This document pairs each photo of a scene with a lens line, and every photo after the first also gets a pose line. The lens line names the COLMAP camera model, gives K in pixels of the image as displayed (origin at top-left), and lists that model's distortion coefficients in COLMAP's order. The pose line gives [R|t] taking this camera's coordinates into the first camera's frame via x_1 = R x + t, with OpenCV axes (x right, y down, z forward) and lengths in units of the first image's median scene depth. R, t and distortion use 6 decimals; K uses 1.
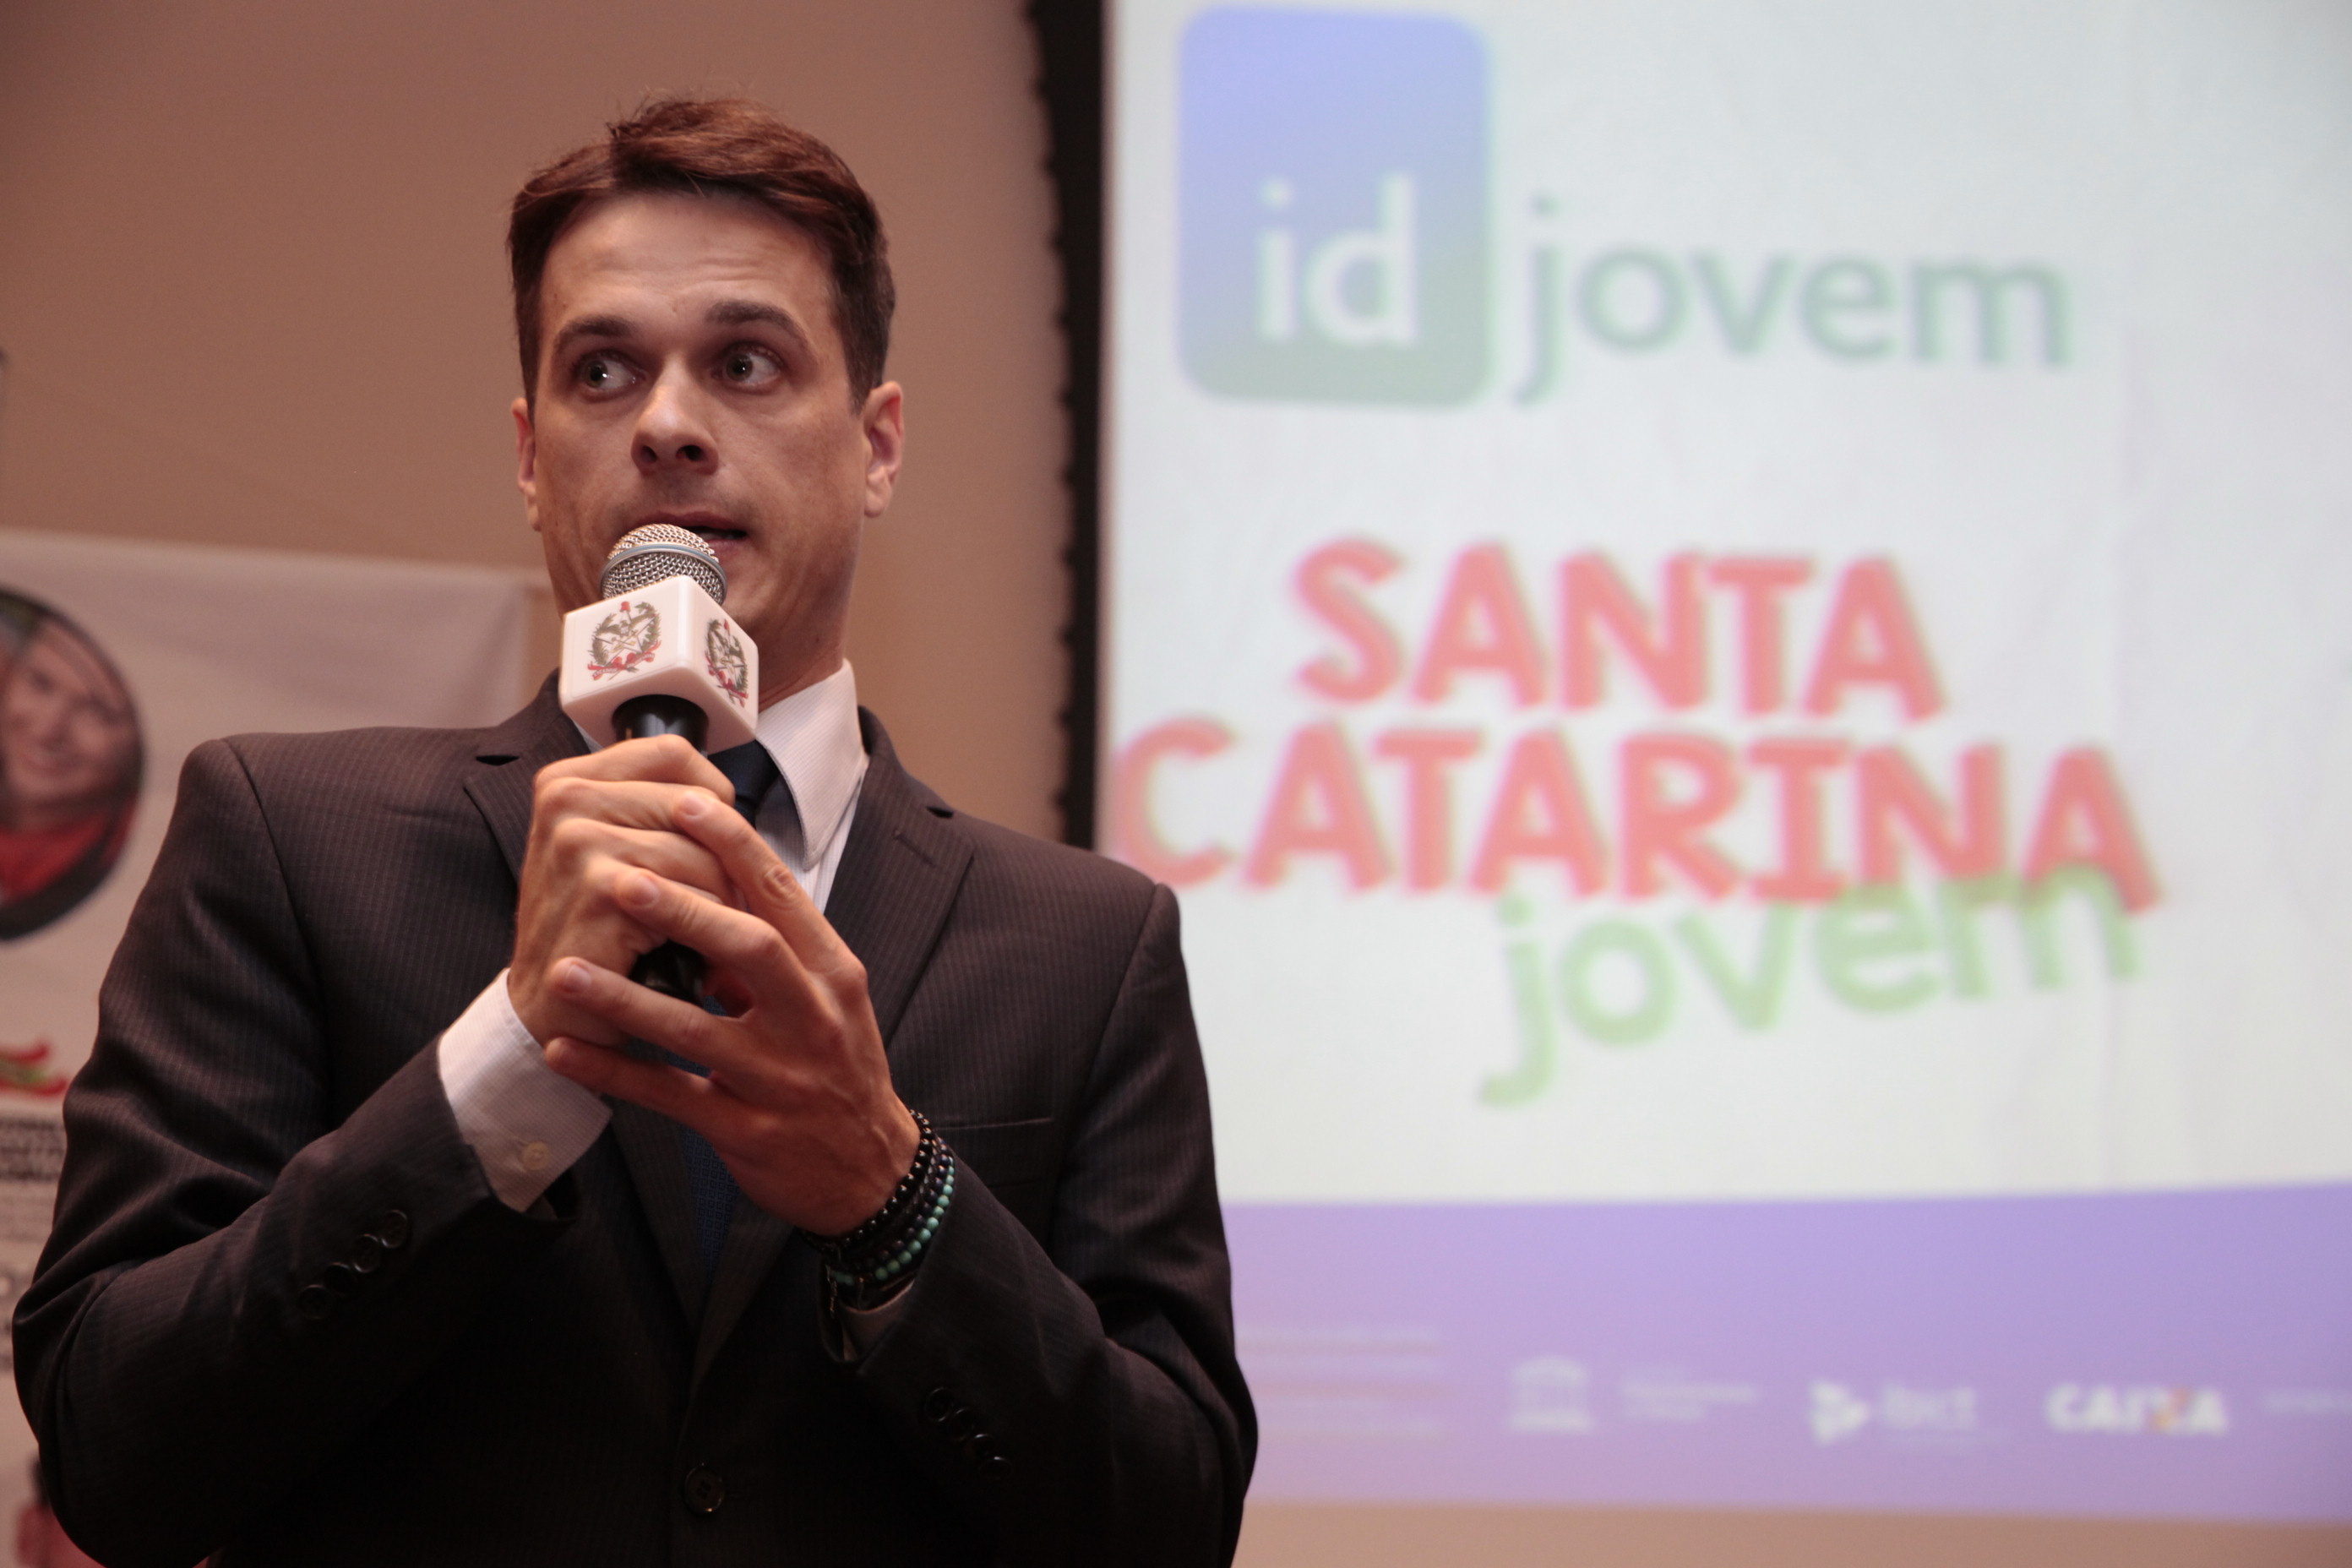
lens RADIAL K [[3953.9, 0, 1192.4], [0, 3953.9, 778.3], [0, 0, 1]] dist [0.154167, 0.000000]
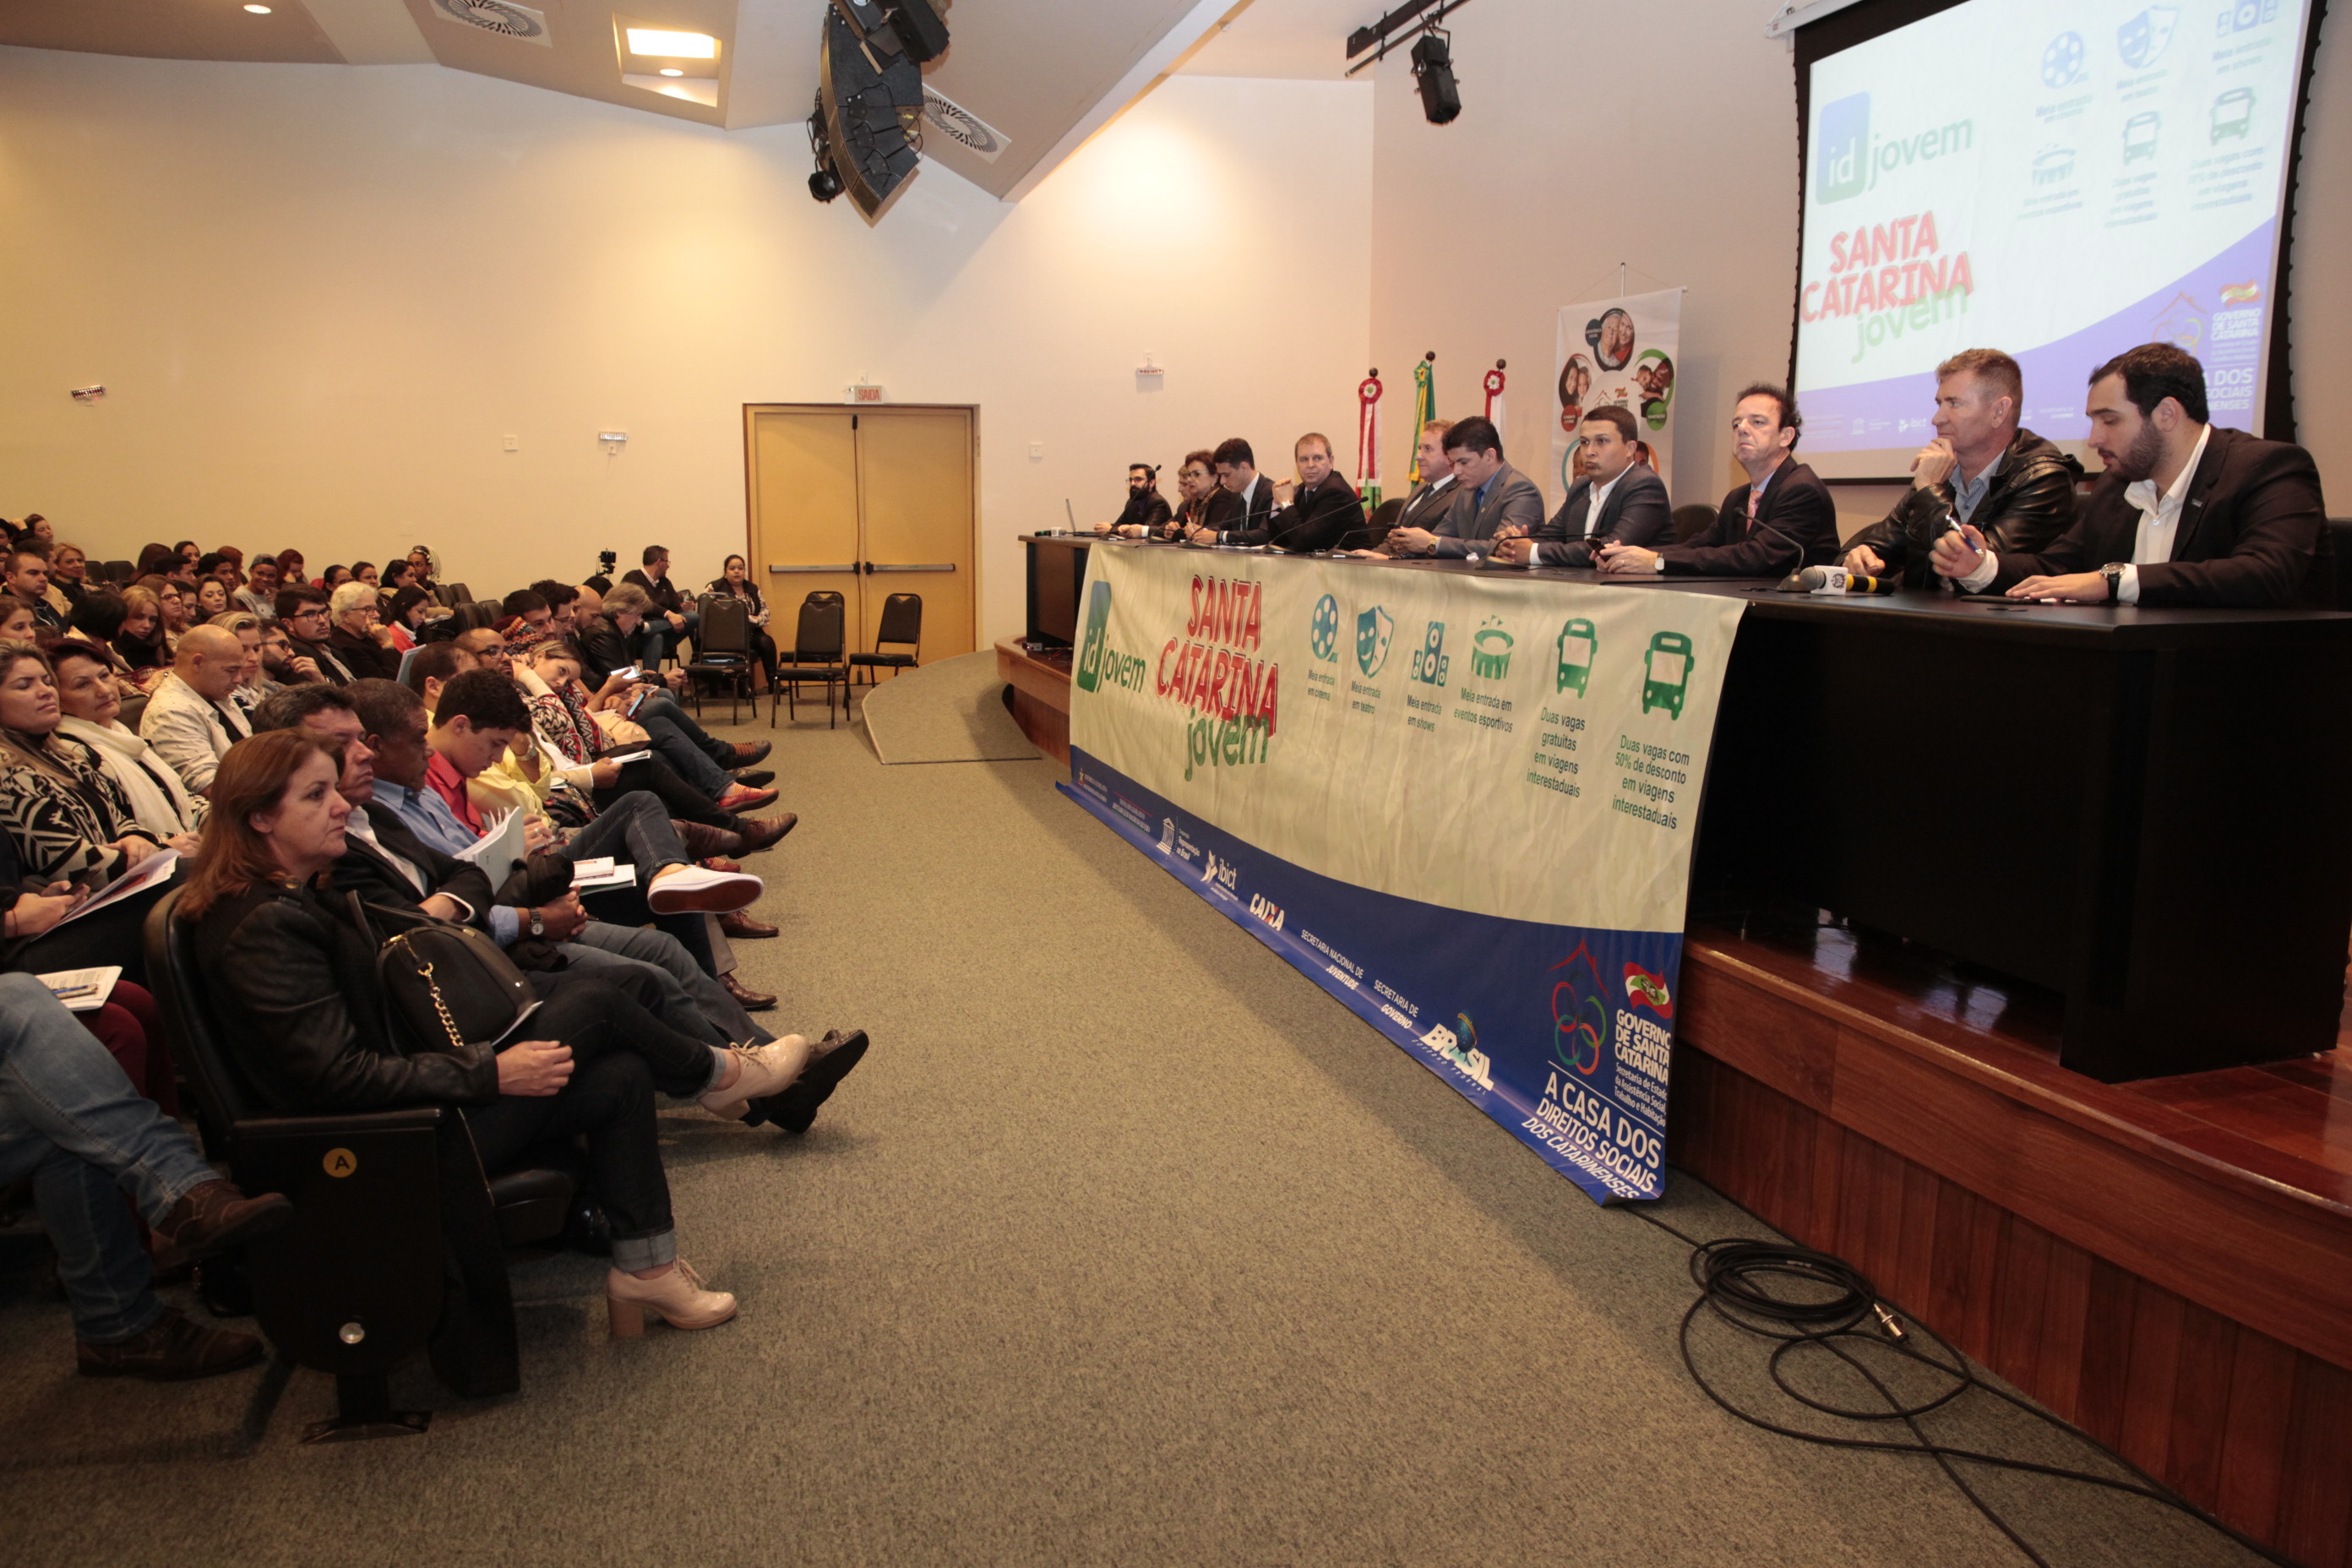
lens RADIAL K [[1614.9, 0, 1188.0], [0, 1614.9, 786.0], [0, 0, 1]] dist [-0.098545, 0.082107]
pose [[0.208625, 0.153296, -0.965907, 1.688647], [0.240915, 0.949149, 0.202671, -0.007619], [0.947858, -0.274984, 0.161085, -0.135168]]
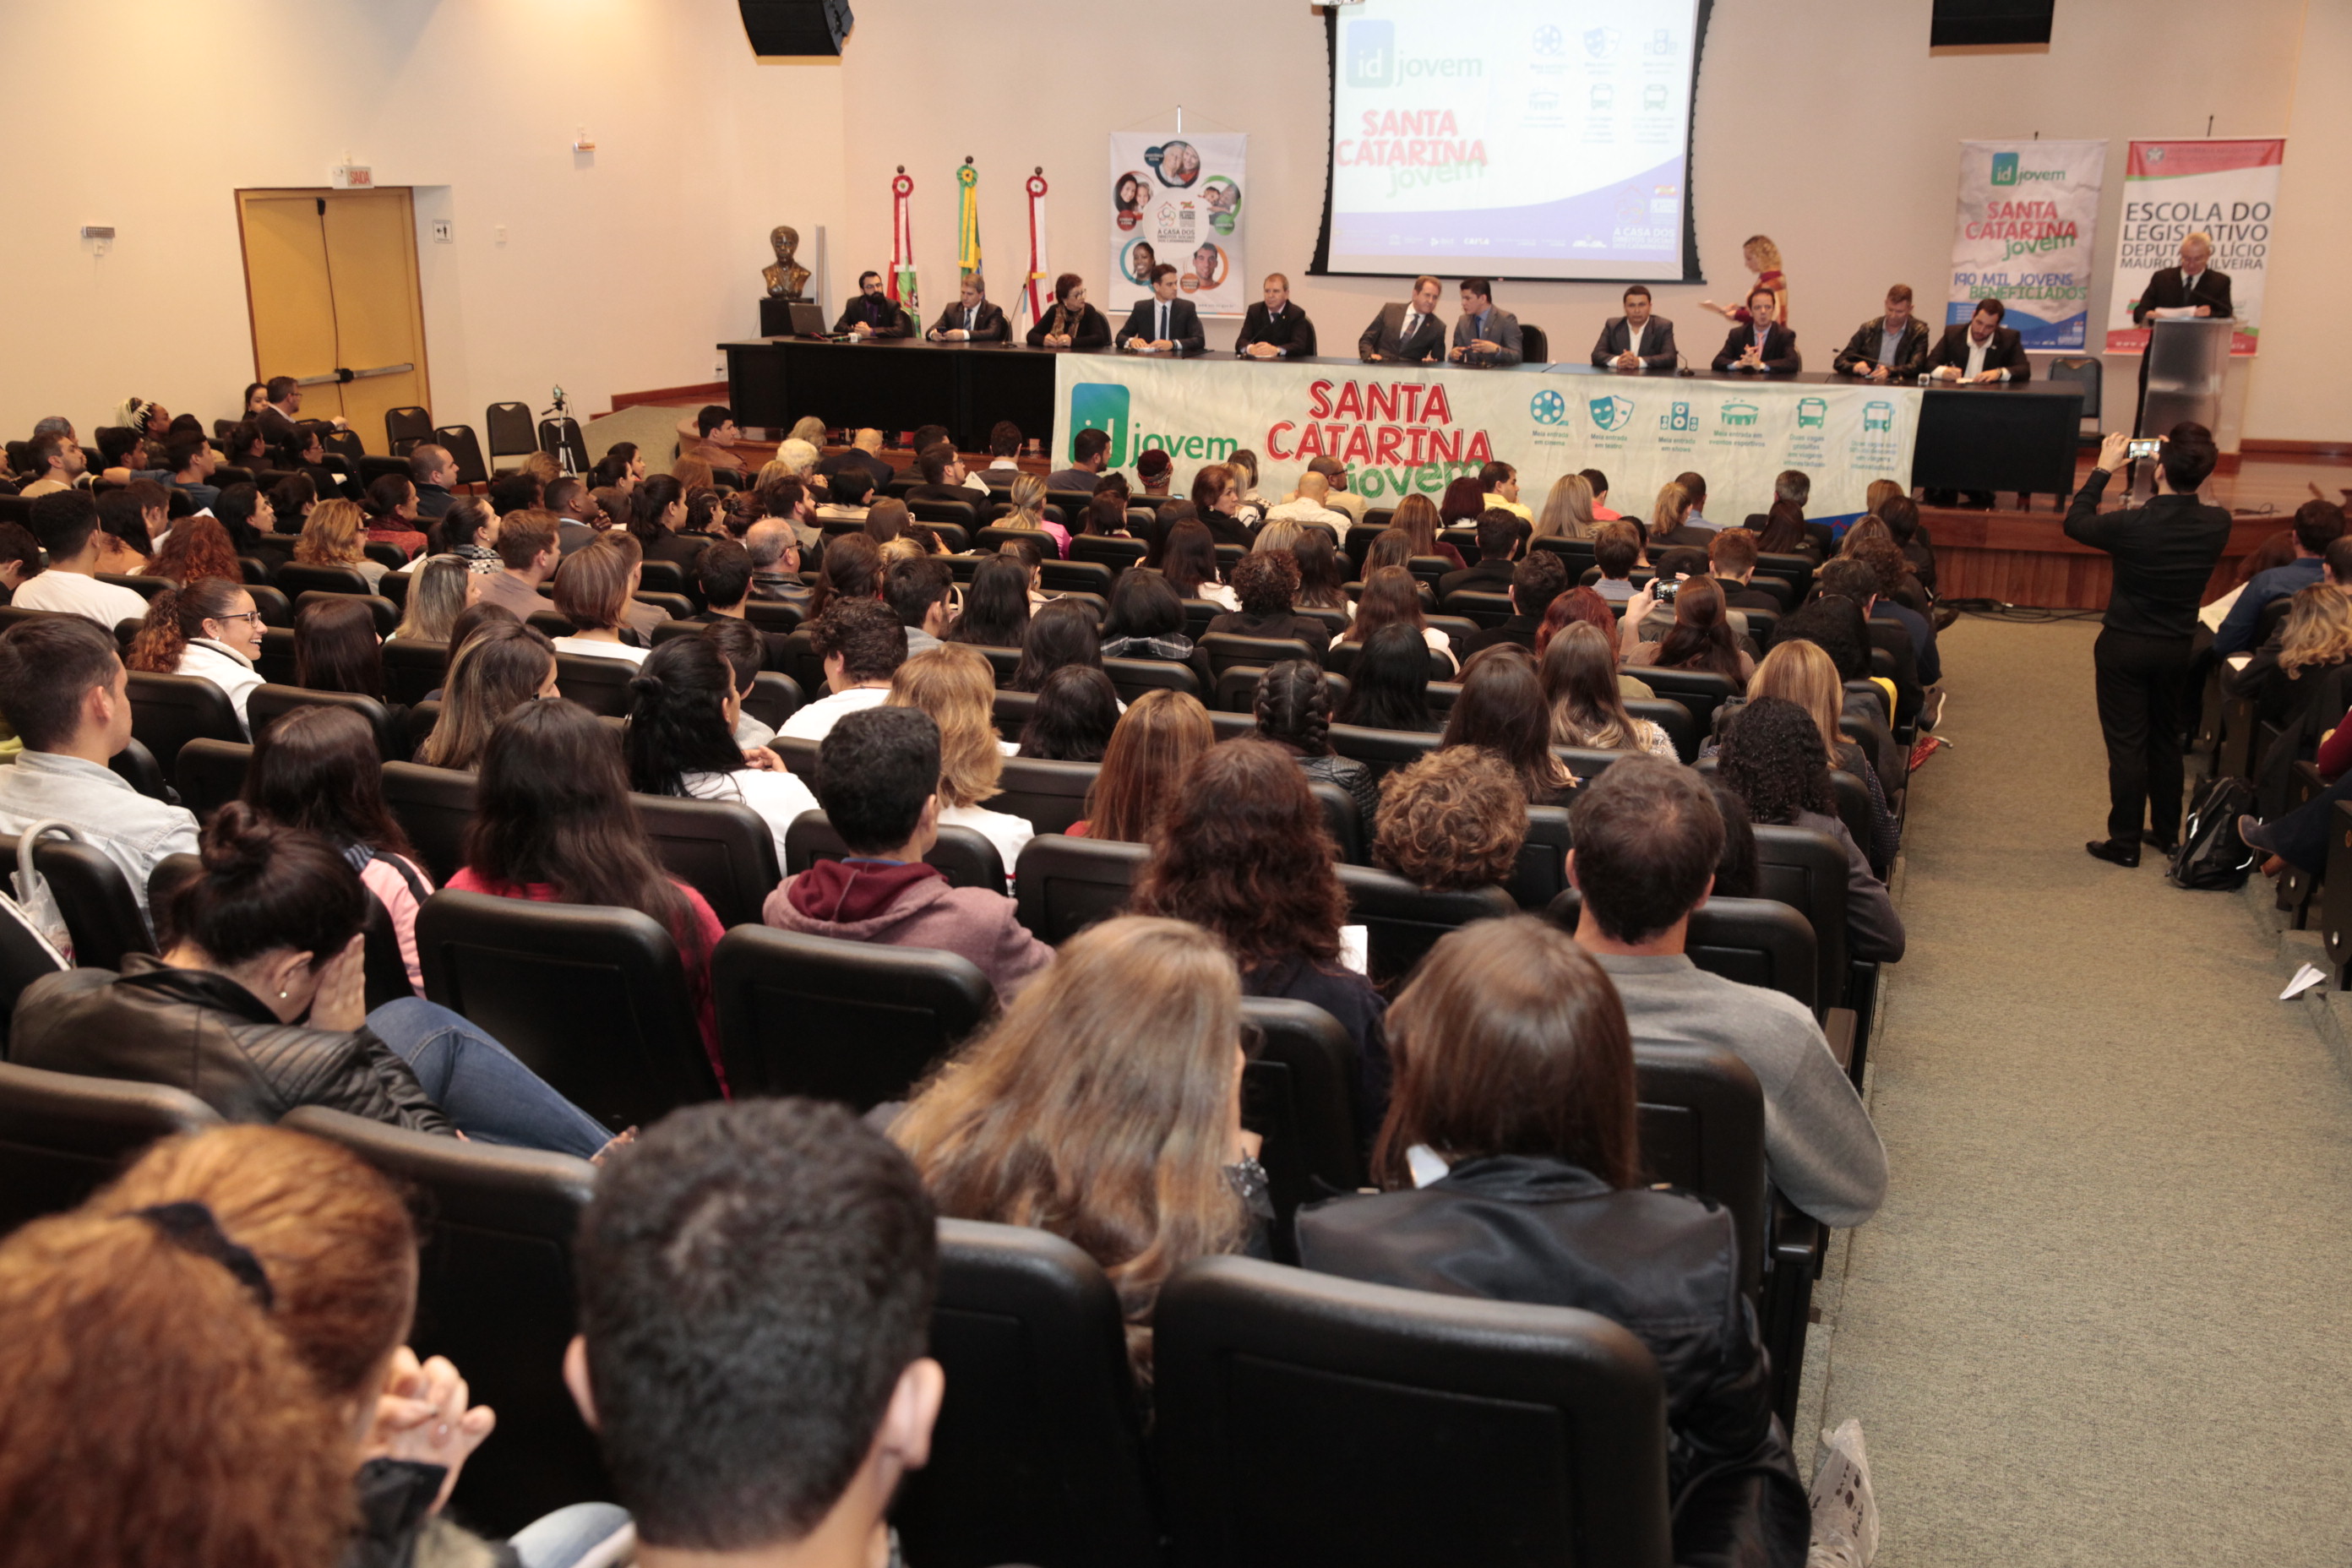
lens RADIAL K [[2251.8, 0, 1163.4], [0, 2251.8, 779.7], [0, 0, 1]] dist [0.009215, 0.000000]
pose [[0.906578, 0.109877, -0.407484, 1.415778], [0.110055, 0.870560, 0.479597, -0.952106], [0.407436, -0.479637, 0.777138, -2.681124]]
